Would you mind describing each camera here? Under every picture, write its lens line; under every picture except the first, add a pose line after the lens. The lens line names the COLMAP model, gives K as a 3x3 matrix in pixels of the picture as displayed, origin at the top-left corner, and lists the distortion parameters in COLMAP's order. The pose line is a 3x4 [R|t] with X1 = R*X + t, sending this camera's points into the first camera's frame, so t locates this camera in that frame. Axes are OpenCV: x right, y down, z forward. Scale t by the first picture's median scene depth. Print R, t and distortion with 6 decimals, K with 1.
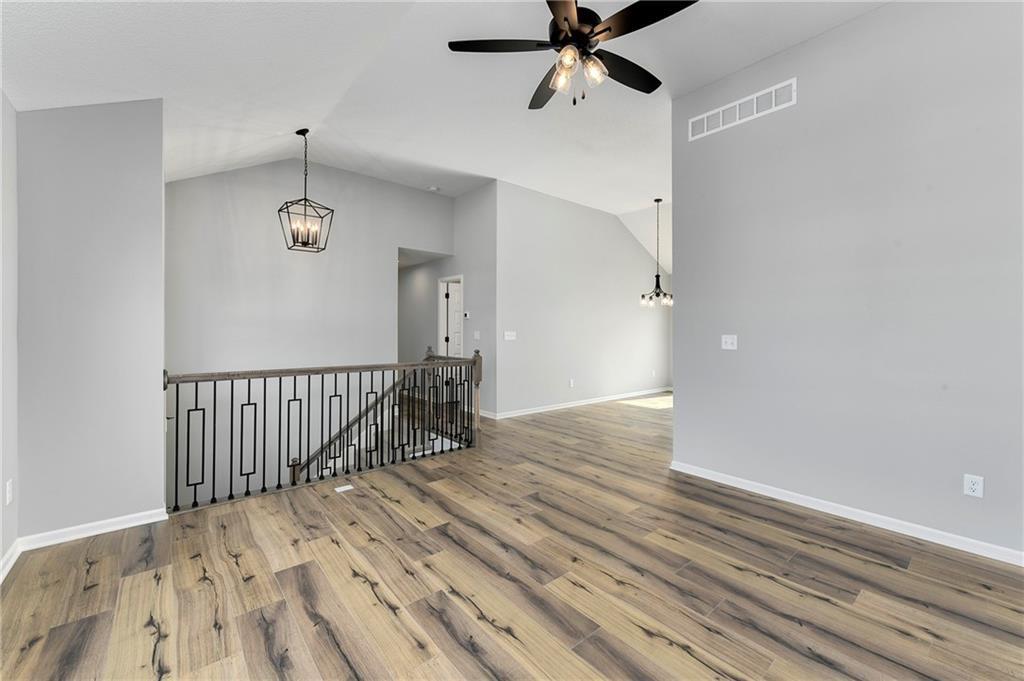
lens RADIAL K [[416.6, 0, 512.3], [0, 416.6, 333.1], [0, 0, 1]] dist [0.008157, -0.000340]
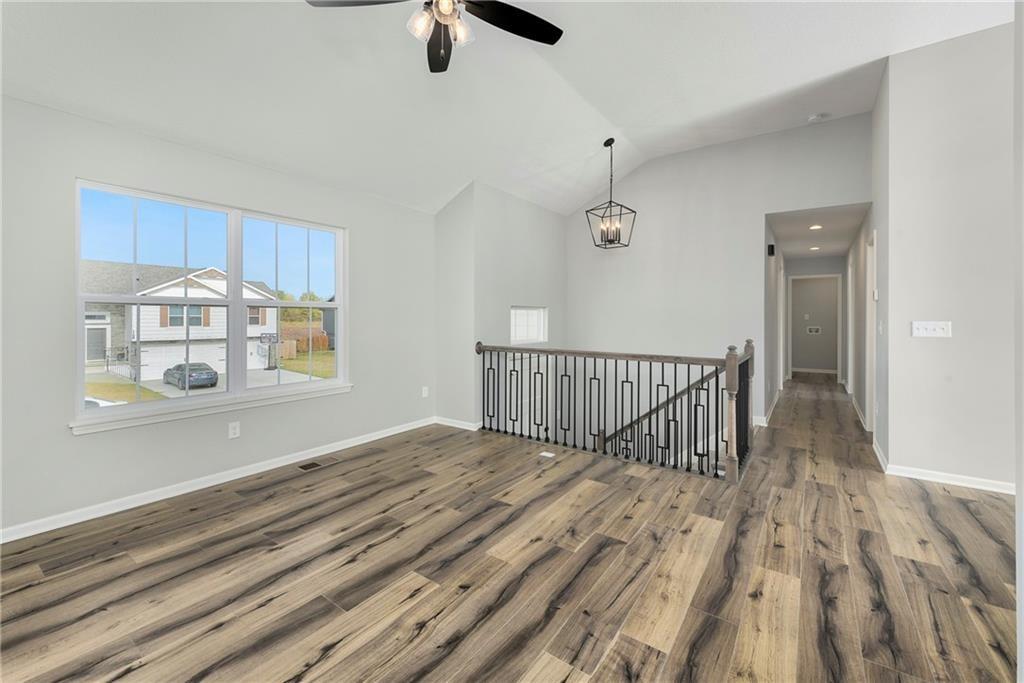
lens RADIAL K [[416.6, 0, 506.9], [0, 416.6, 319.3], [0, 0, 1]] dist [0.008157, -0.000340]
pose [[0.239551, -0.001565, -0.970882, 0.730720], [-0.009862, 0.999943, -0.004045, 0.003297], [0.970834, 0.010544, 0.239522, 0.645994]]
